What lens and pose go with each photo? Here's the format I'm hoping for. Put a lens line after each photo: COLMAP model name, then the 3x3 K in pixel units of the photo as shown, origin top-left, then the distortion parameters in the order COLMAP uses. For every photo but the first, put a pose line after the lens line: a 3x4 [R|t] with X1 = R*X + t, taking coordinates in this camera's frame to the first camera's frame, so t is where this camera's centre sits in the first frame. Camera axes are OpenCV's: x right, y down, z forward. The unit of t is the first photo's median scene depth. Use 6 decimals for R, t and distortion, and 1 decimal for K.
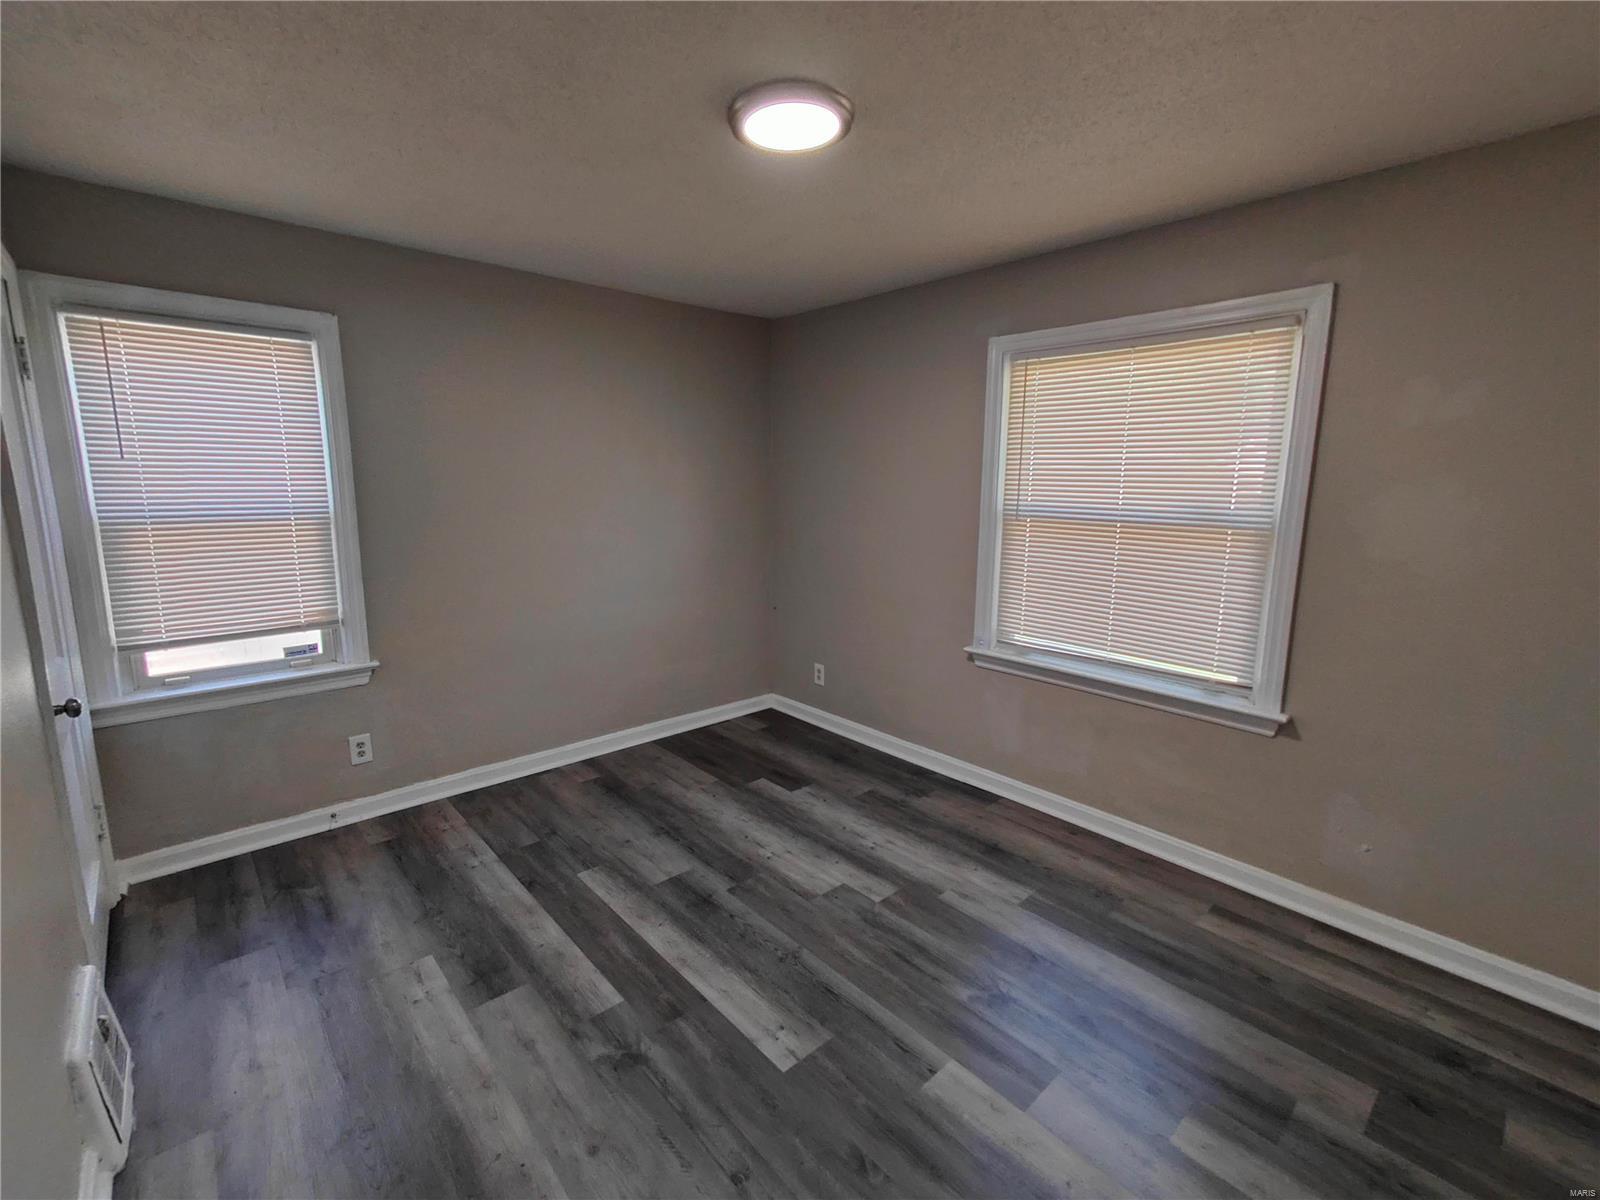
lens RADIAL K [[704.1, 0, 792.1], [0, 704.1, 601.3], [0, 0, 1]] dist [0.016225, -0.004518]
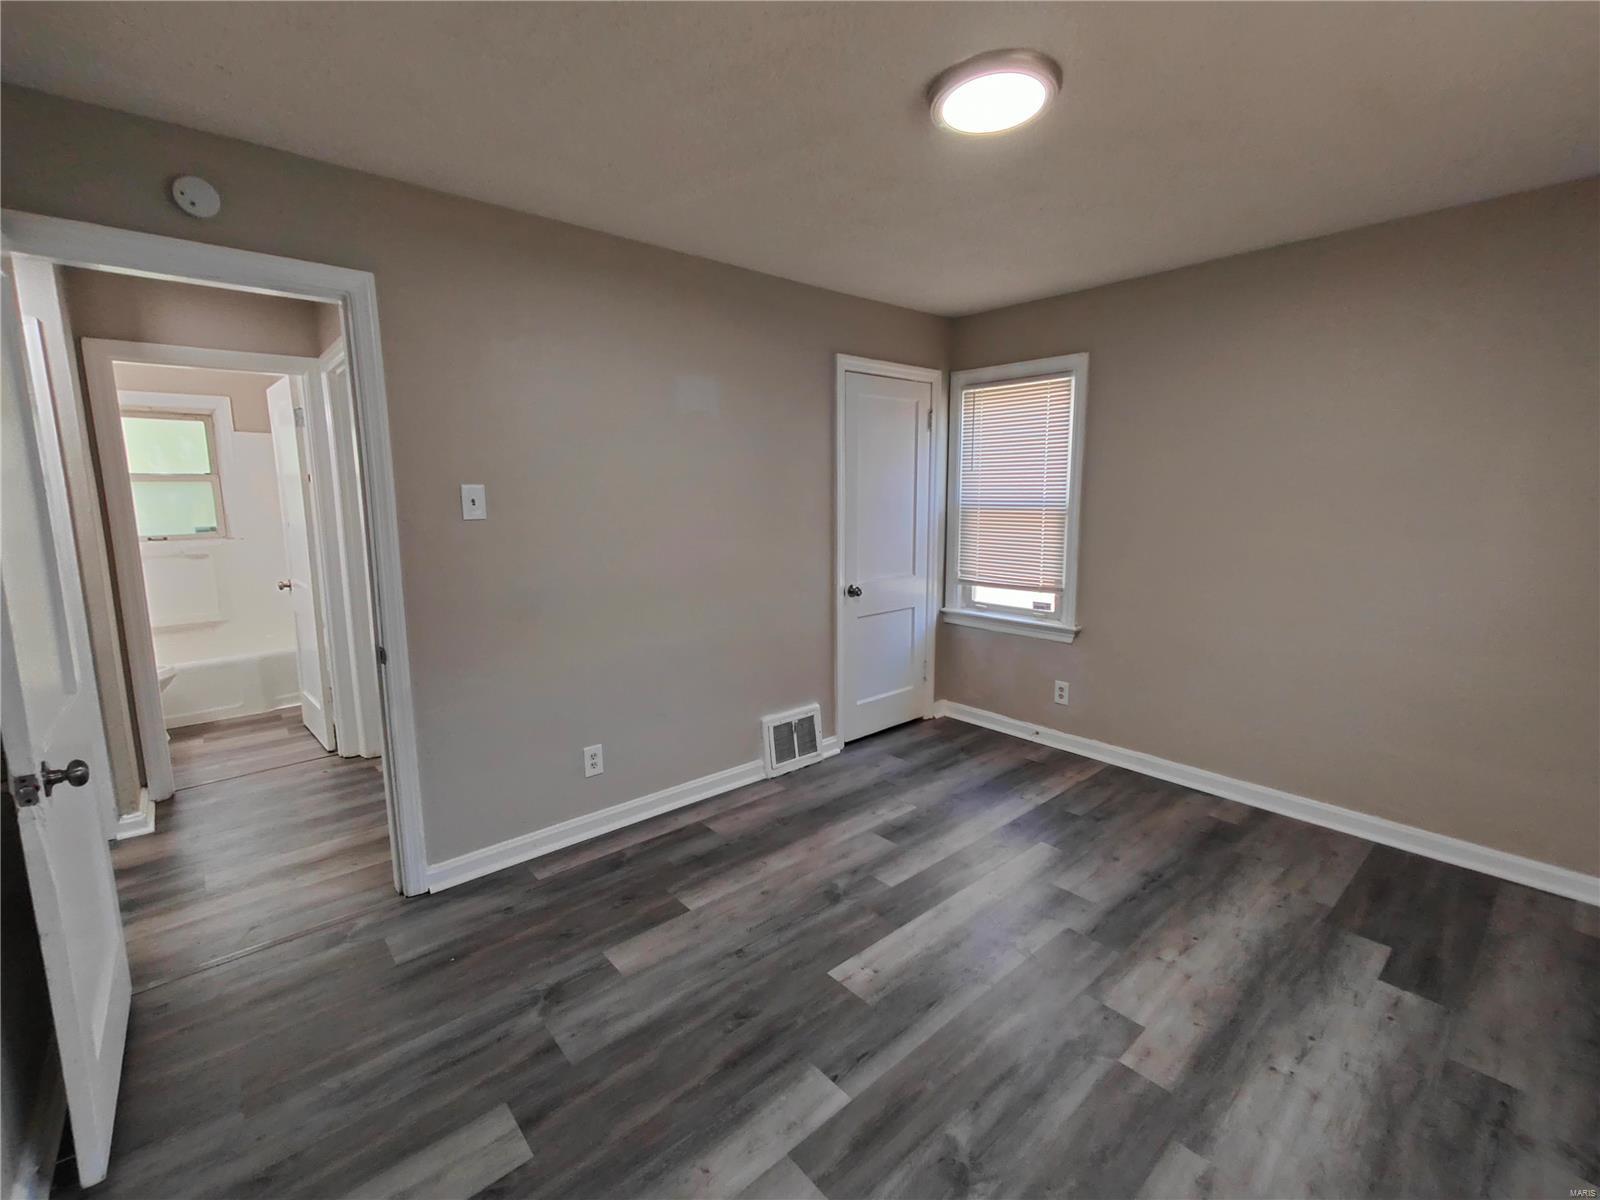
lens RADIAL K [[704.1, 0, 798.9], [0, 704.1, 596.6], [0, 0, 1]] dist [0.016225, -0.004518]
pose [[-0.007992, 0.145276, -0.989359, 0.662709], [-0.167784, 0.975169, 0.144547, -0.067416], [0.985791, 0.167154, 0.016581, 0.517999]]
